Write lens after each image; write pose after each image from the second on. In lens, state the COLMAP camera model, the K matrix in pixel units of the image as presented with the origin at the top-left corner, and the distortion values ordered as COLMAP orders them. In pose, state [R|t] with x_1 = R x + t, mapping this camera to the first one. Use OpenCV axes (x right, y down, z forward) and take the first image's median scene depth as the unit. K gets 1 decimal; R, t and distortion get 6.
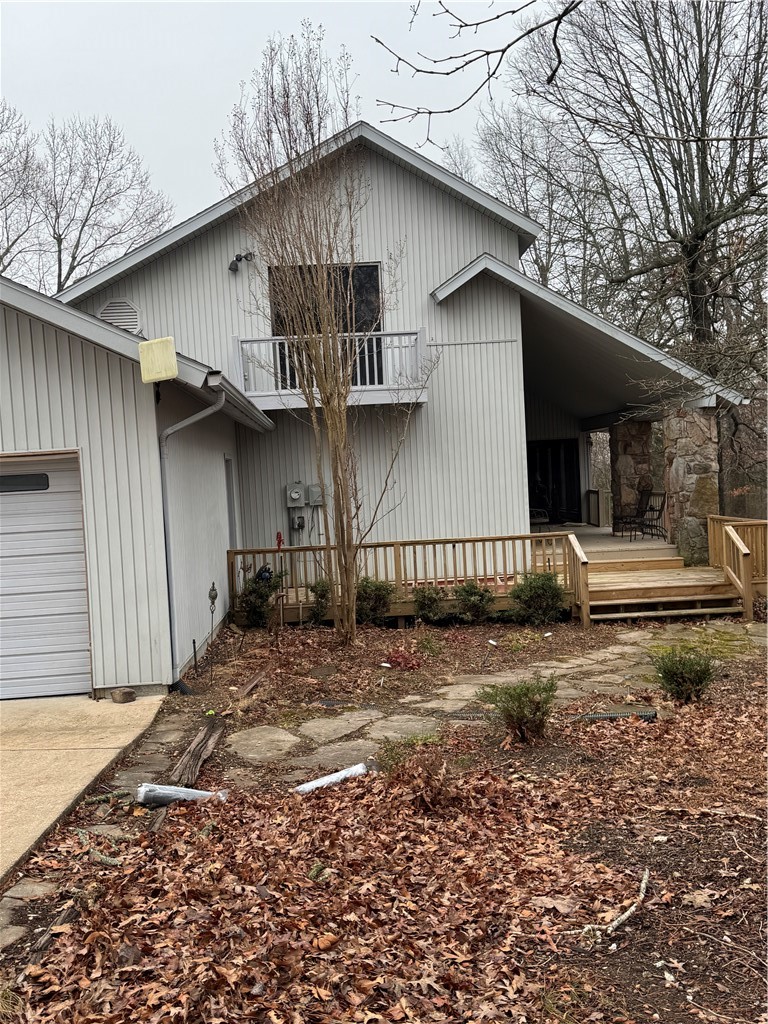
lens RADIAL K [[1012.9, 0, 383.7], [0, 1012.9, 514.2], [0, 0, 1]] dist [0.004579, 0.000000]
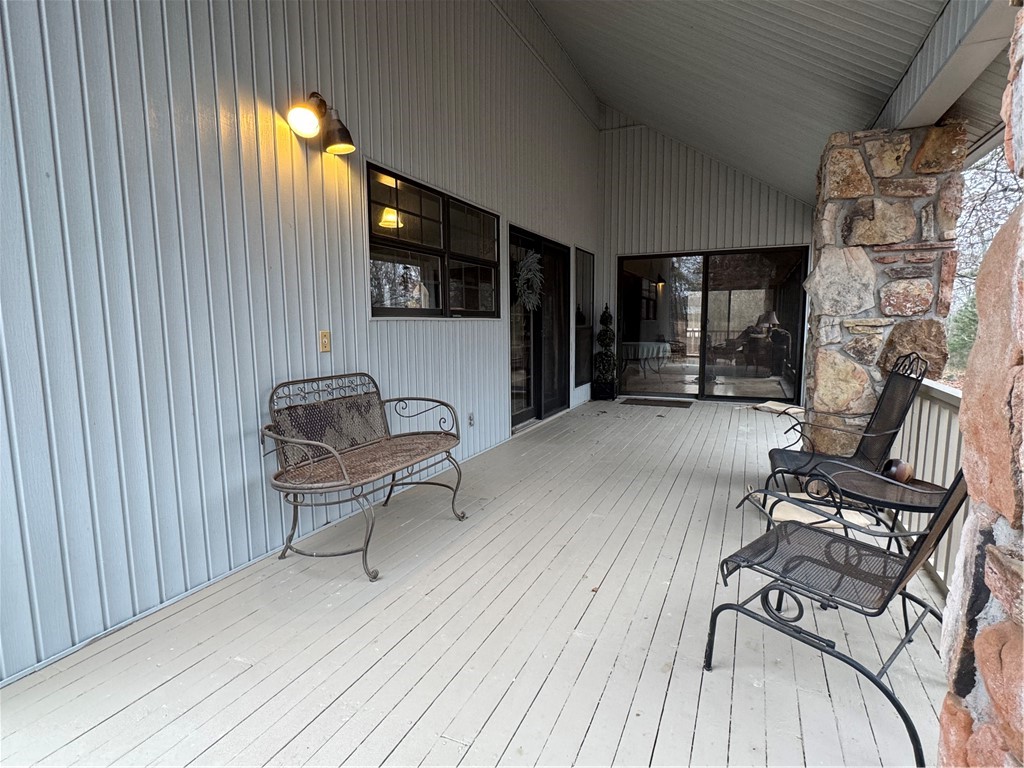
lens RADIAL K [[536.7, 0, 512.9], [0, 536.7, 385.8], [0, 0, 1]] dist [-0.019086, -0.000428]
pose [[0.880824, 0.103395, -0.462017, 0.228365], [-0.059081, 0.992239, 0.109417, -0.029260], [0.469744, -0.069081, 0.880096, 0.811482]]
